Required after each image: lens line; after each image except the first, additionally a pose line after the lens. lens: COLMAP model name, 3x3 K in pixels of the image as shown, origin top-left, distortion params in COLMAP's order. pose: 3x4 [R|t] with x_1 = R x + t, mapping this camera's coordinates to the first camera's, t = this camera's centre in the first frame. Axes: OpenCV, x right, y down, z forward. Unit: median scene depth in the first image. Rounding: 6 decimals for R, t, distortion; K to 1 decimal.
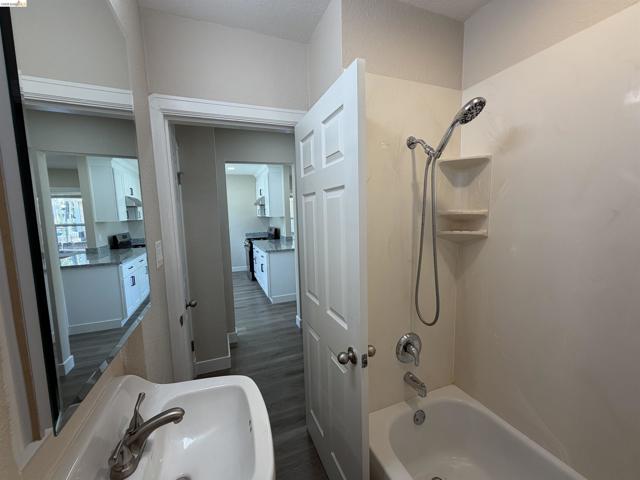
lens RADIAL K [[255.6, 0, 318.4], [0, 255.6, 241.3], [0, 0, 1]] dist [-0.003040, 0.001327]
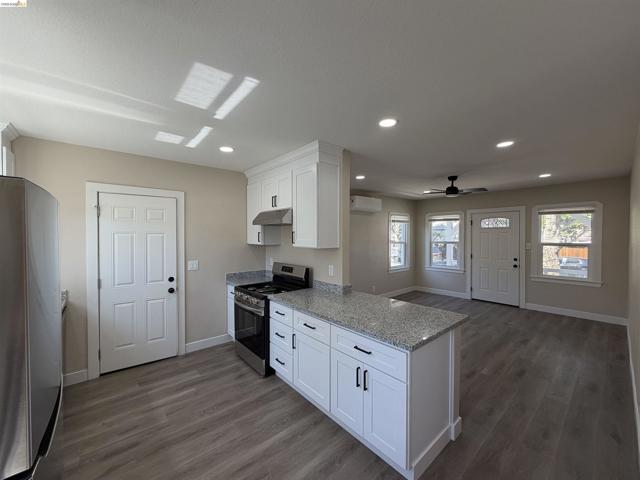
lens RADIAL K [[255.6, 0, 317.8], [0, 255.6, 239.1], [0, 0, 1]] dist [-0.003040, 0.001327]
pose [[0.947484, 0.022142, 0.319036, -0.322902], [0.007720, 0.995726, -0.092032, -0.061929], [-0.319710, 0.089661, 0.943264, 0.475499]]
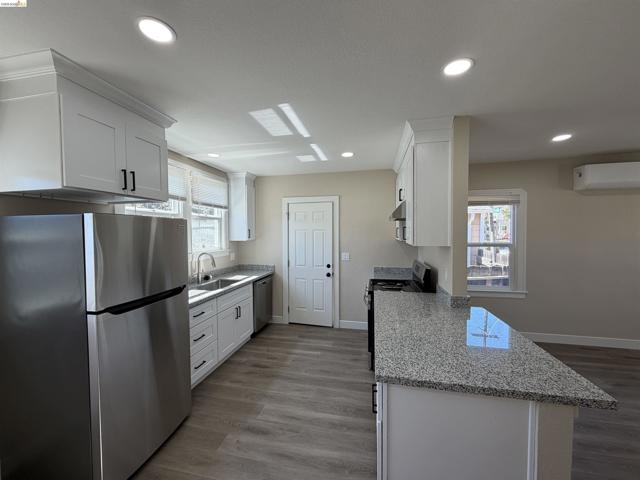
lens RADIAL K [[255.6, 0, 316.9], [0, 255.6, 238.7], [0, 0, 1]] dist [-0.003040, 0.001327]
pose [[0.825770, 0.035837, -0.562868, -0.073955], [-0.073706, 0.996278, -0.044700, -0.069622], [0.559170, 0.078399, 0.825337, 0.501076]]
